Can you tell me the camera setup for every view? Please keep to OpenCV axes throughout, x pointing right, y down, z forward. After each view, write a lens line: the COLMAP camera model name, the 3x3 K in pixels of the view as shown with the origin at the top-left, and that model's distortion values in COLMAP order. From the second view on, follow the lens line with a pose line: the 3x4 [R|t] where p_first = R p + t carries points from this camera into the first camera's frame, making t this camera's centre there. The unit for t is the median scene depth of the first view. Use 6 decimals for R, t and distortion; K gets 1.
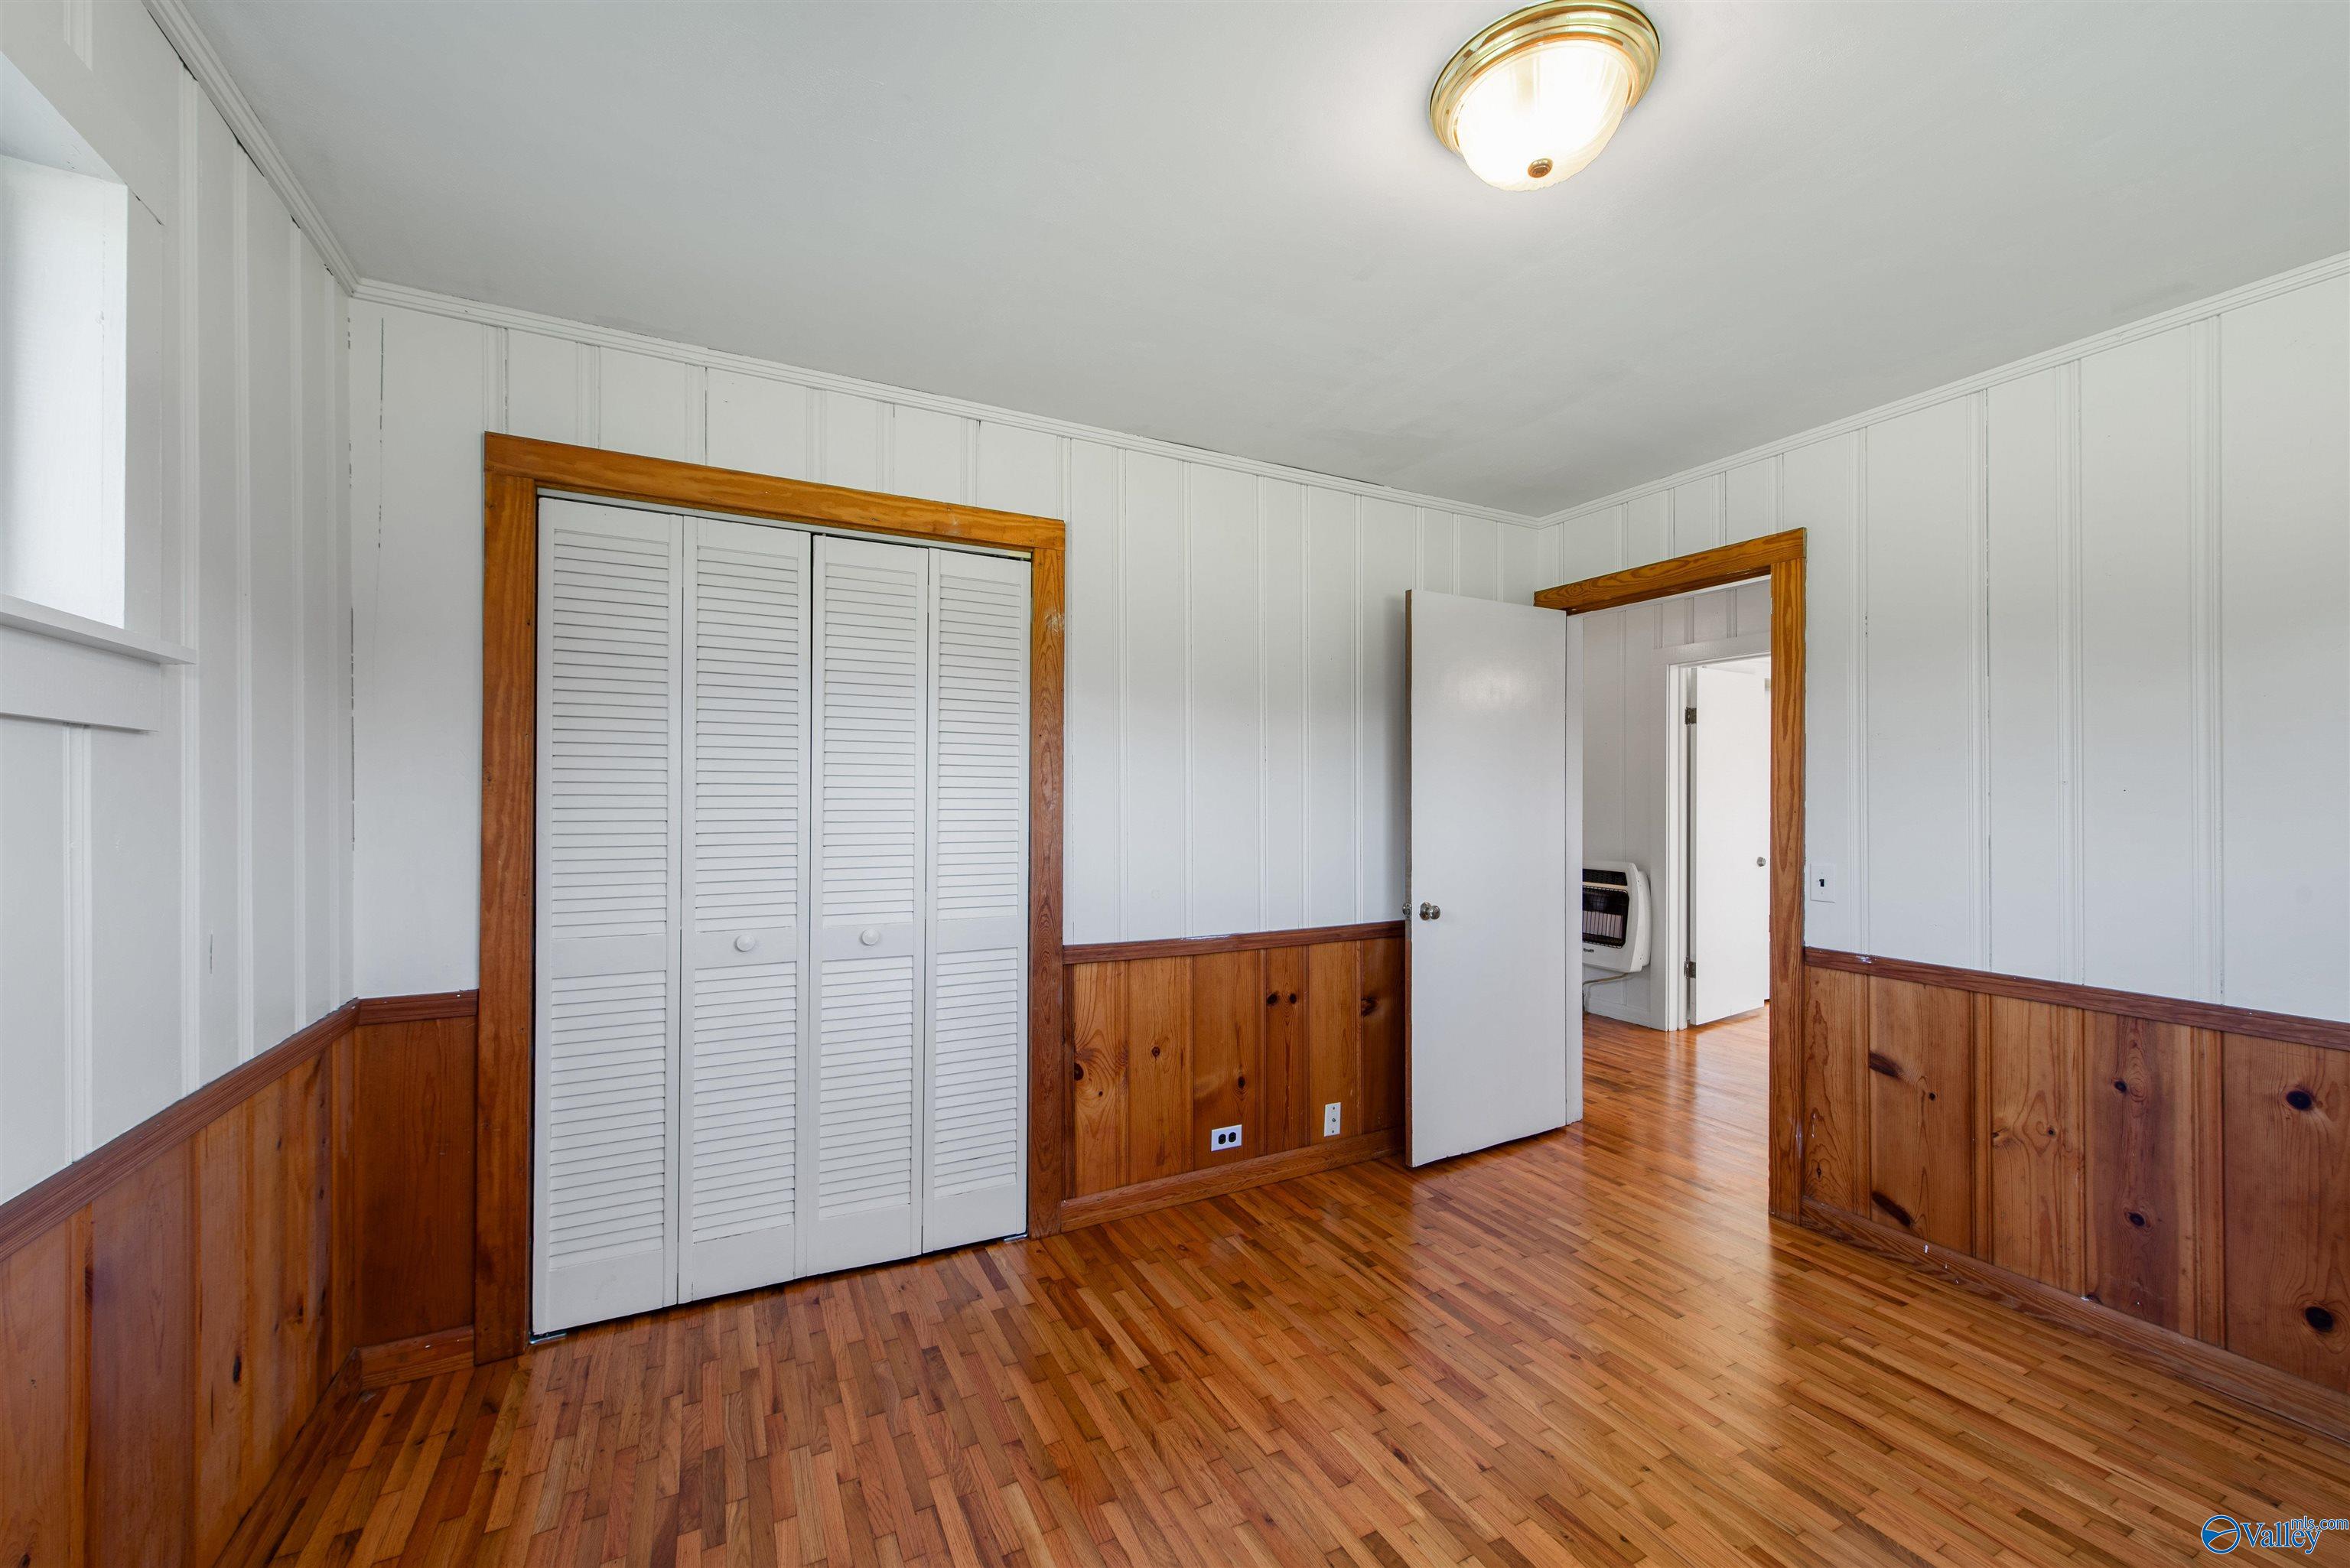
lens RADIAL K [[918.5, 0, 1172.5], [0, 918.5, 795.3], [0, 0, 1]] dist [0.011170, -0.003022]
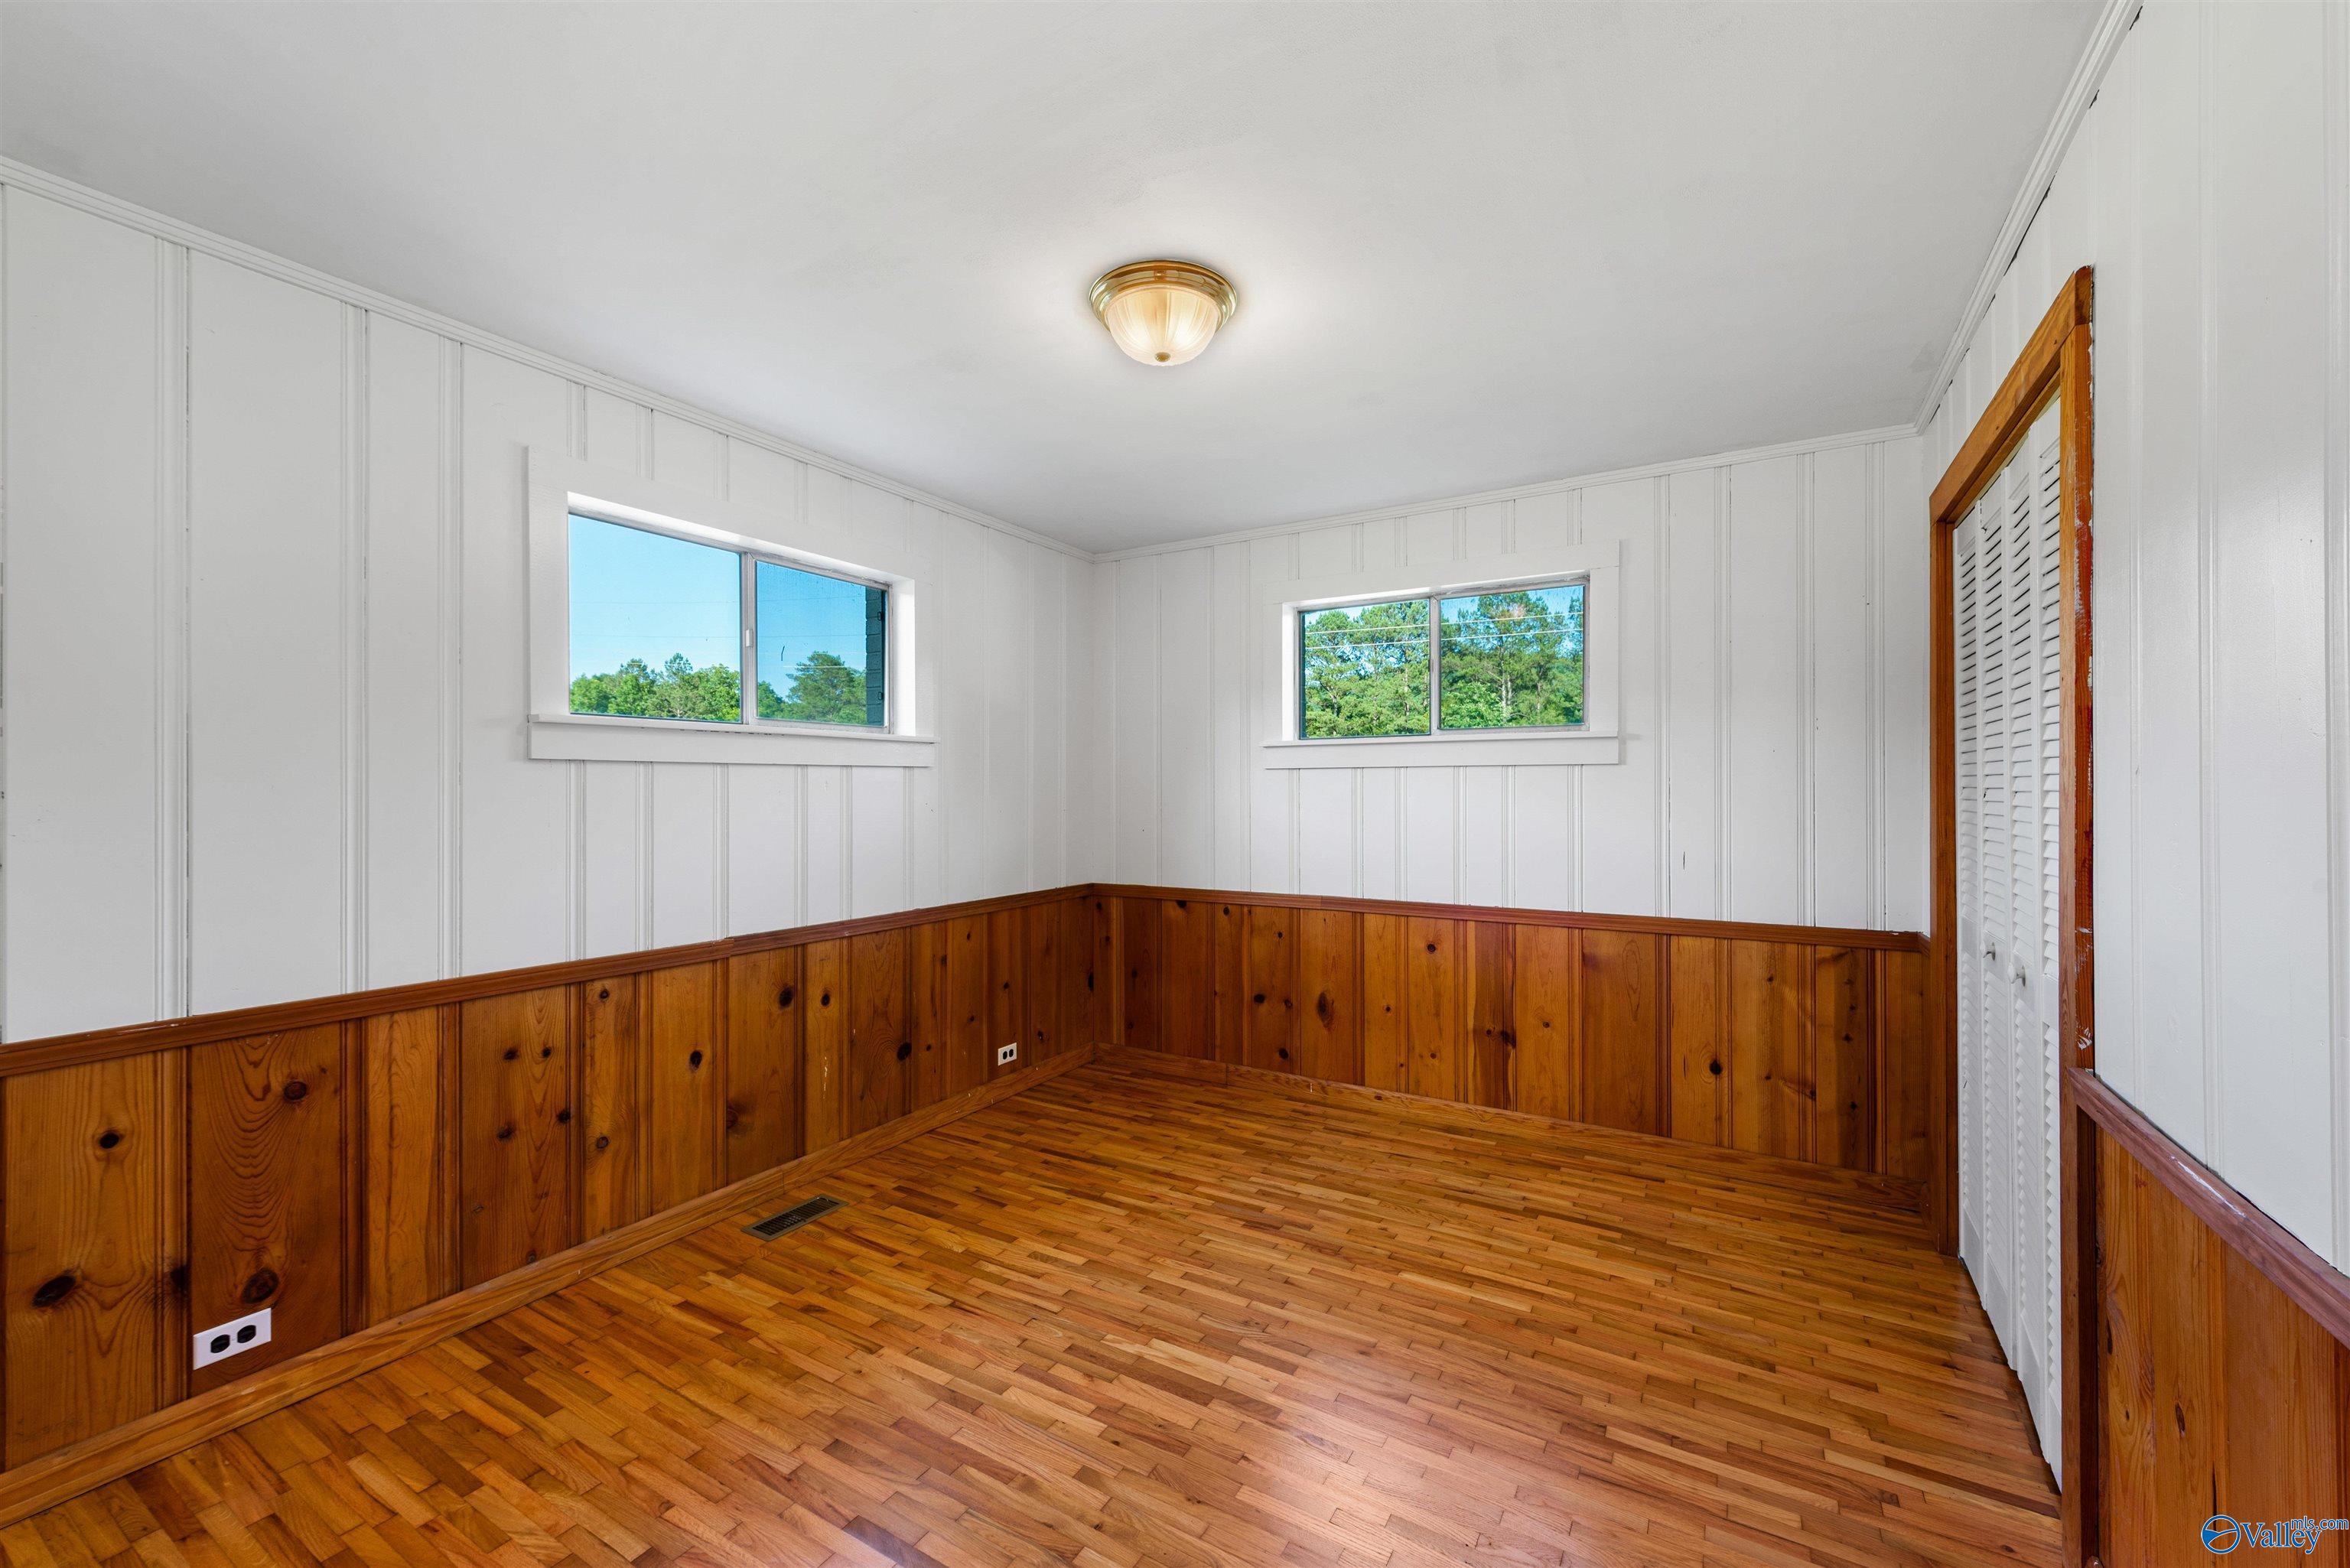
lens RADIAL K [[918.5, 0, 1193.0], [0, 918.5, 793.1], [0, 0, 1]] dist [0.011170, -0.003022]
pose [[-0.847008, 0.001574, -0.531578, 0.904212], [0.008065, 0.999919, -0.009890, 0.015259], [0.531519, -0.012664, -0.846951, 1.807970]]
